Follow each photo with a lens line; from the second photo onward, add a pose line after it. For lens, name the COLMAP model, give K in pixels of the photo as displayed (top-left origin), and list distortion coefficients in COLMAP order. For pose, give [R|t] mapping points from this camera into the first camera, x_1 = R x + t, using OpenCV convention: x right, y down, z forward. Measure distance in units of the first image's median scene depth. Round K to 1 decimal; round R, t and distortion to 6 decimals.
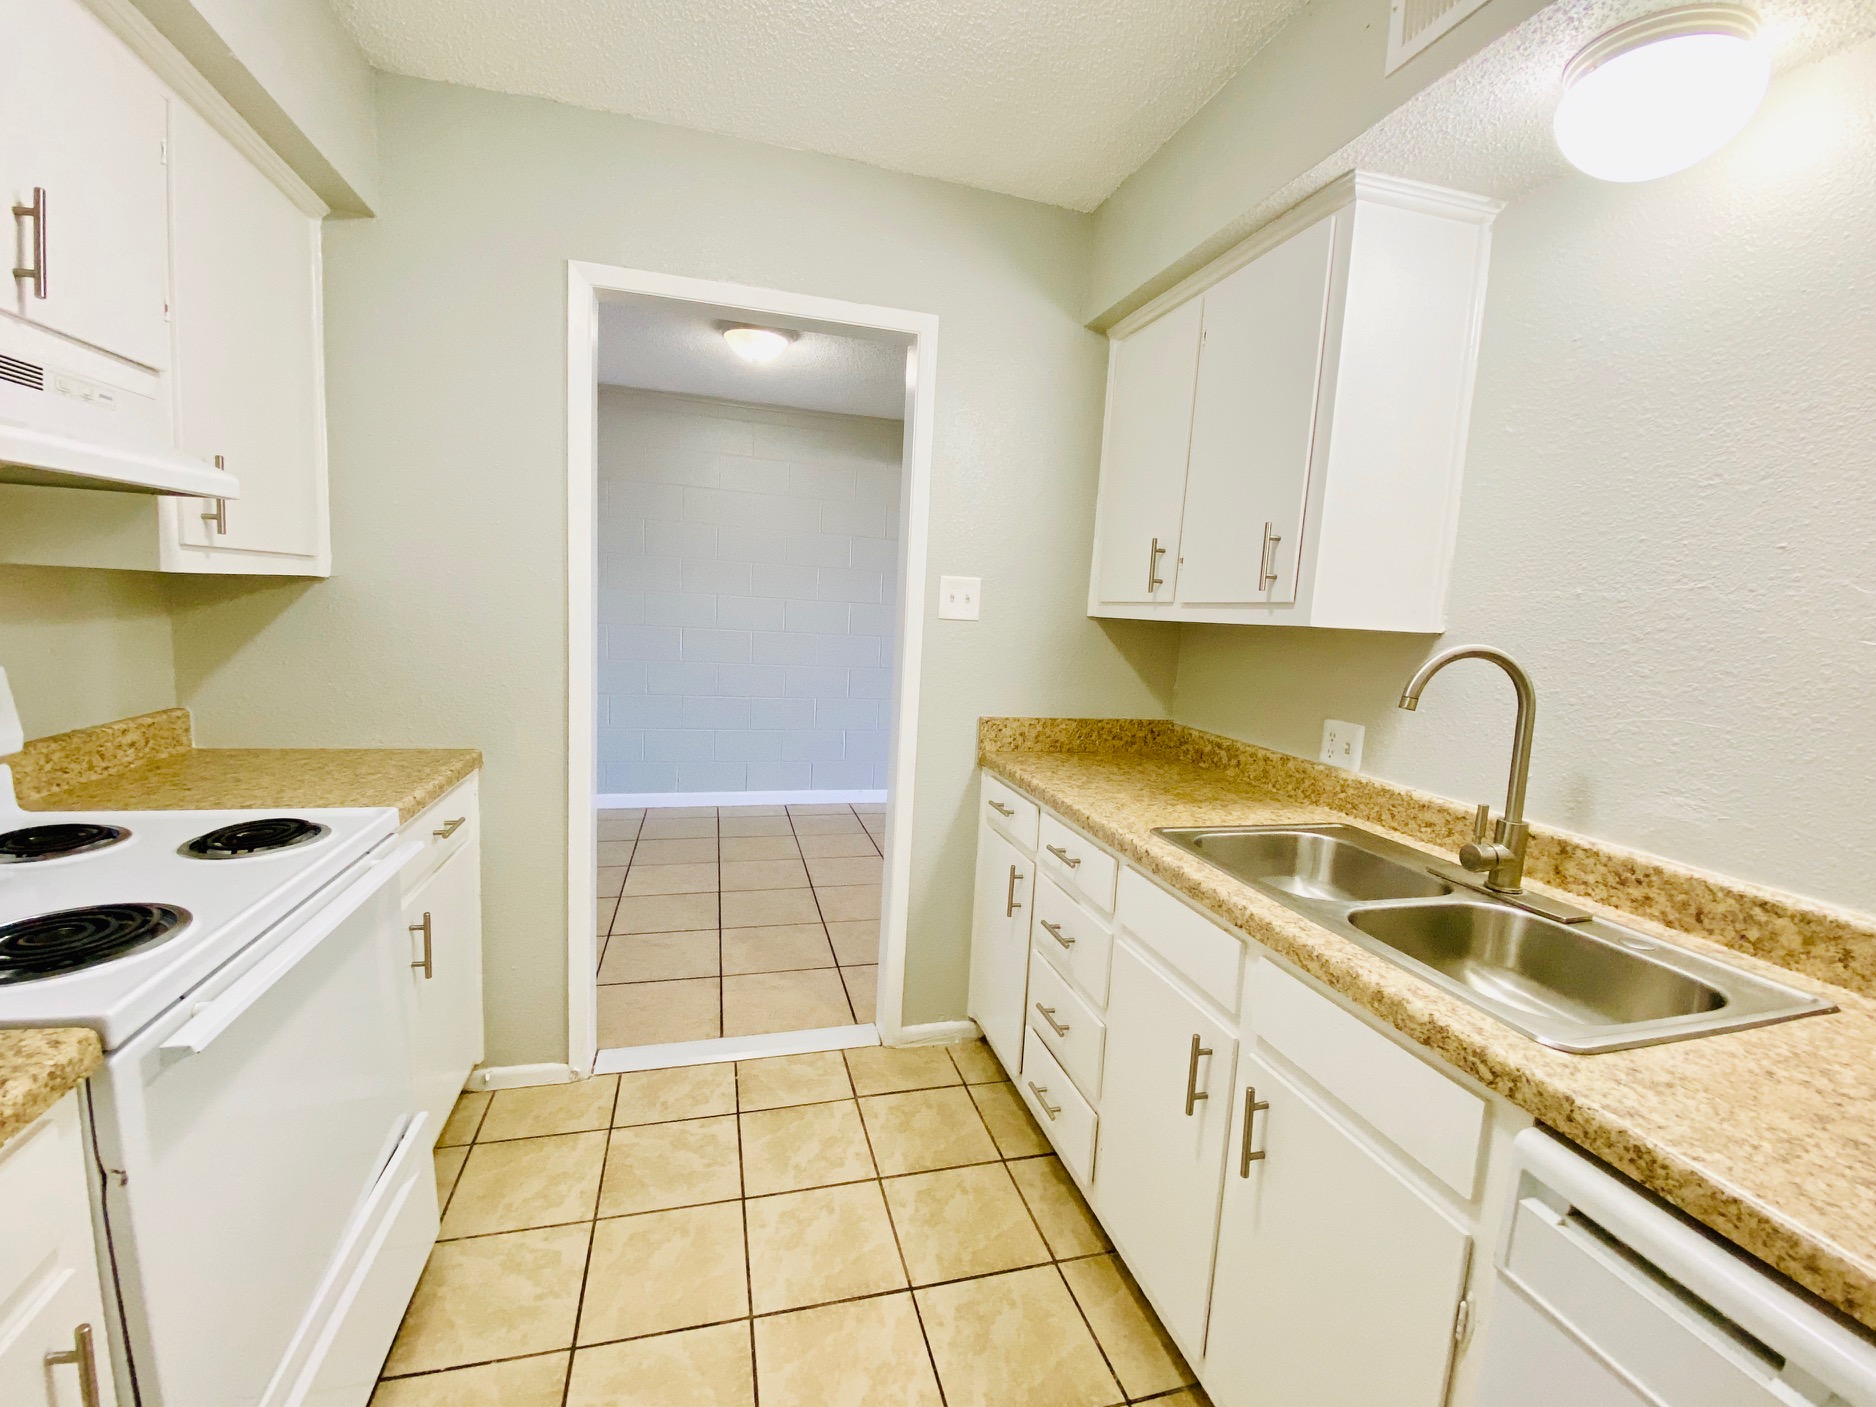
lens RADIAL K [[761.1, 0, 937.8], [0, 761.1, 699.4], [0, 0, 1]] dist [-0.002274, -0.000253]
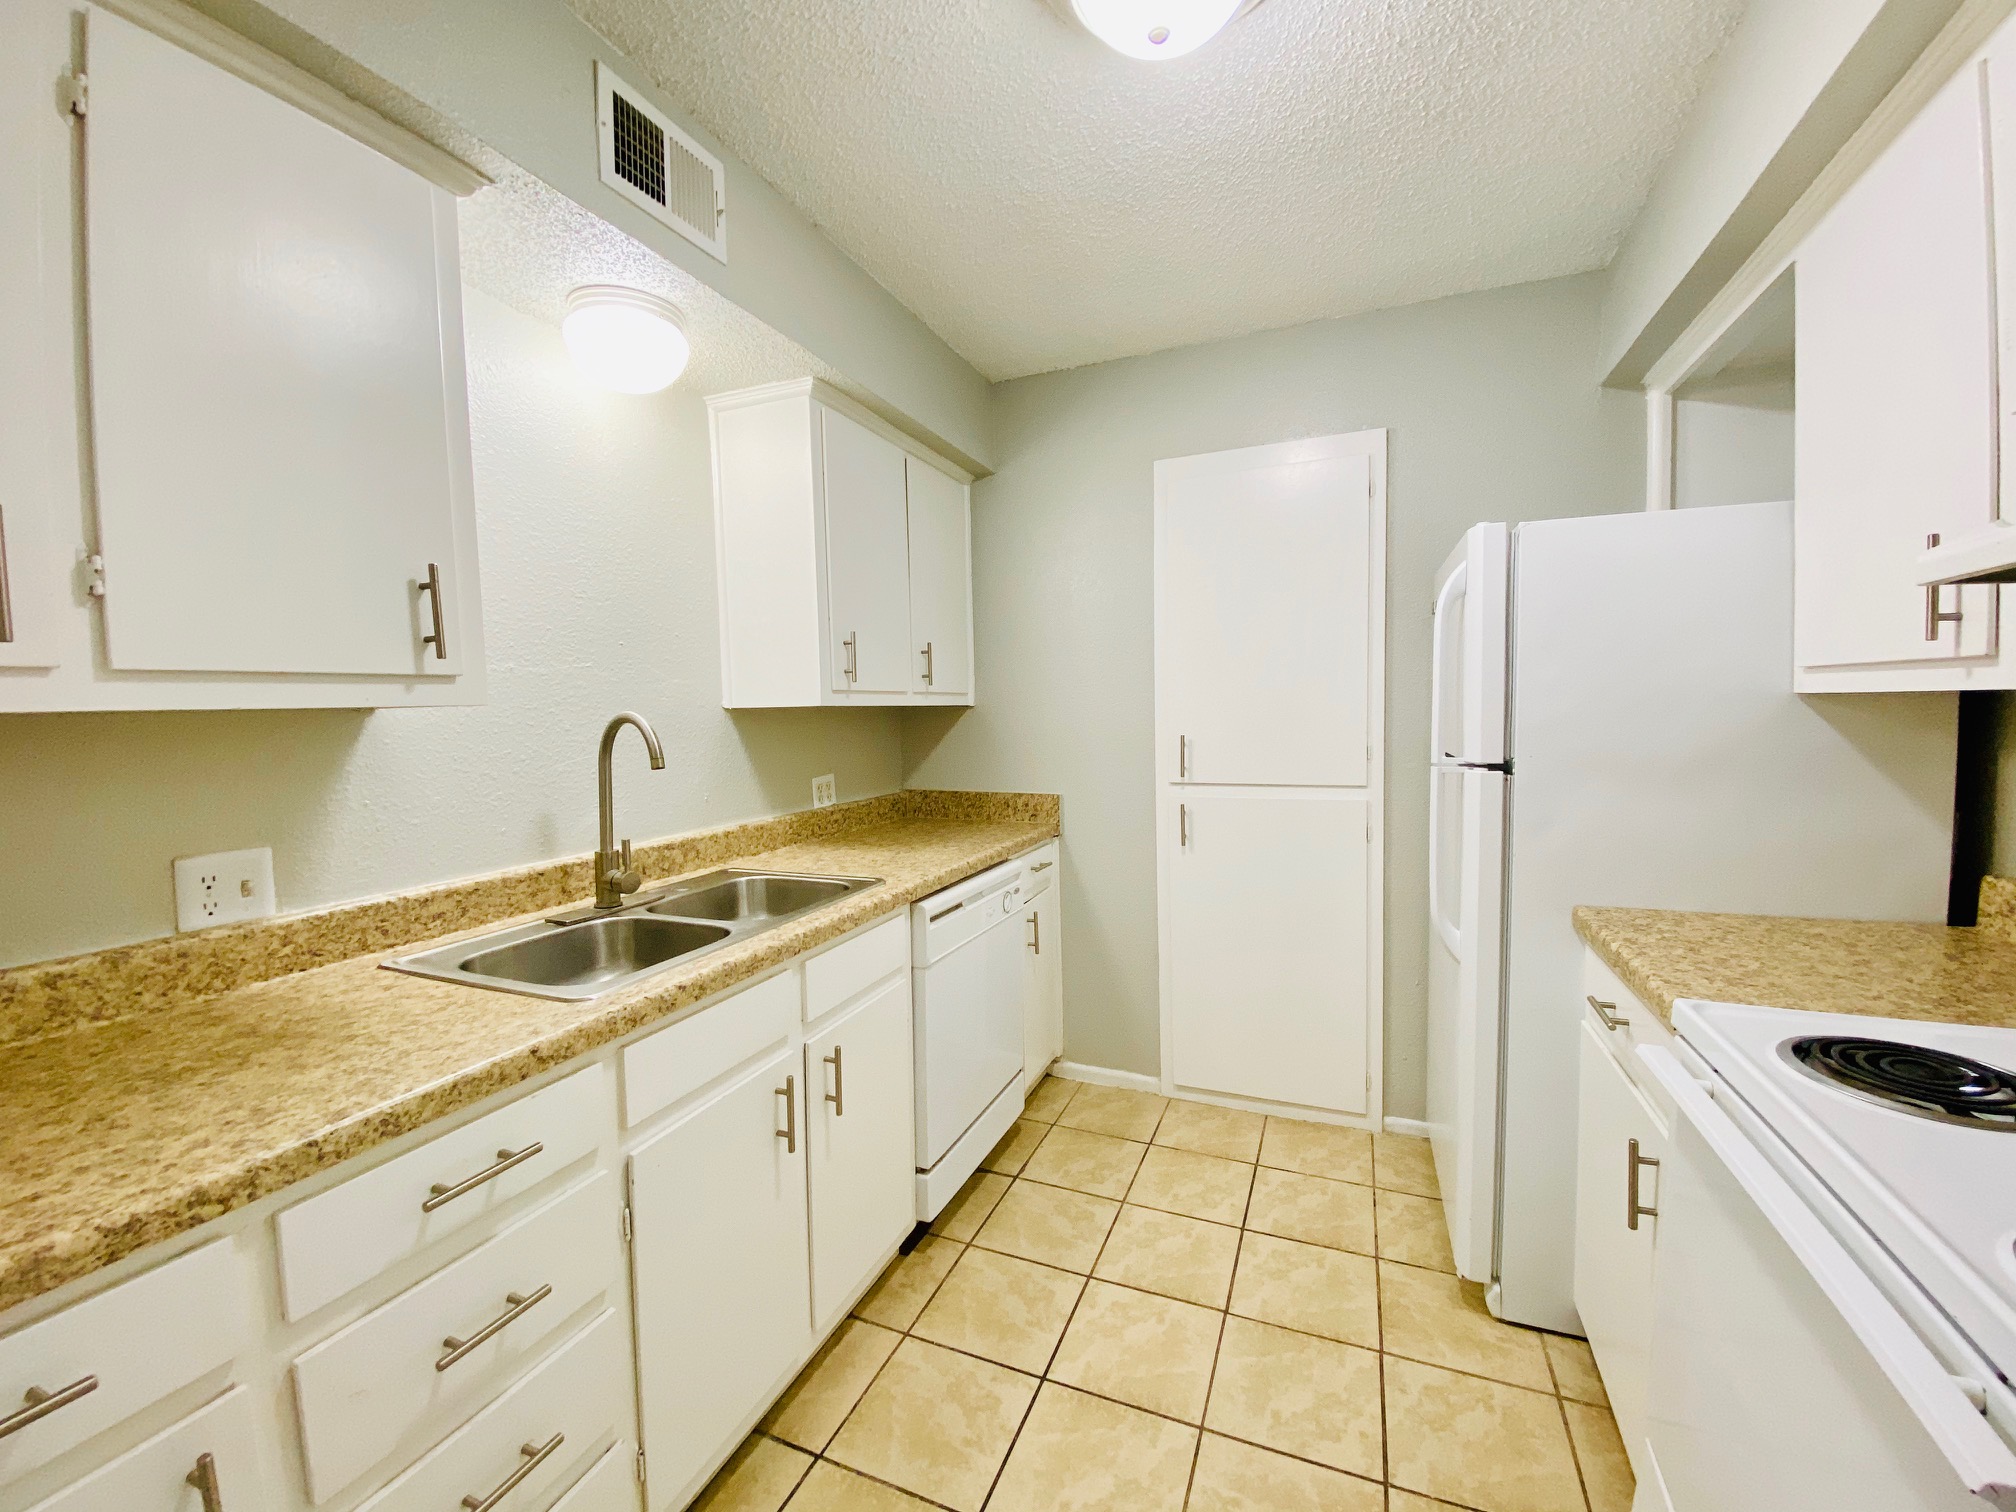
lens RADIAL K [[817.9, 0, 1014.3], [0, 817.9, 755.5], [0, 0, 1]] dist [-0.002274, -0.000253]
pose [[-0.781868, -0.080380, 0.618241, -0.538542], [0.046627, 0.981338, 0.186554, -0.194755], [-0.621698, 0.174687, -0.763528, 1.427047]]
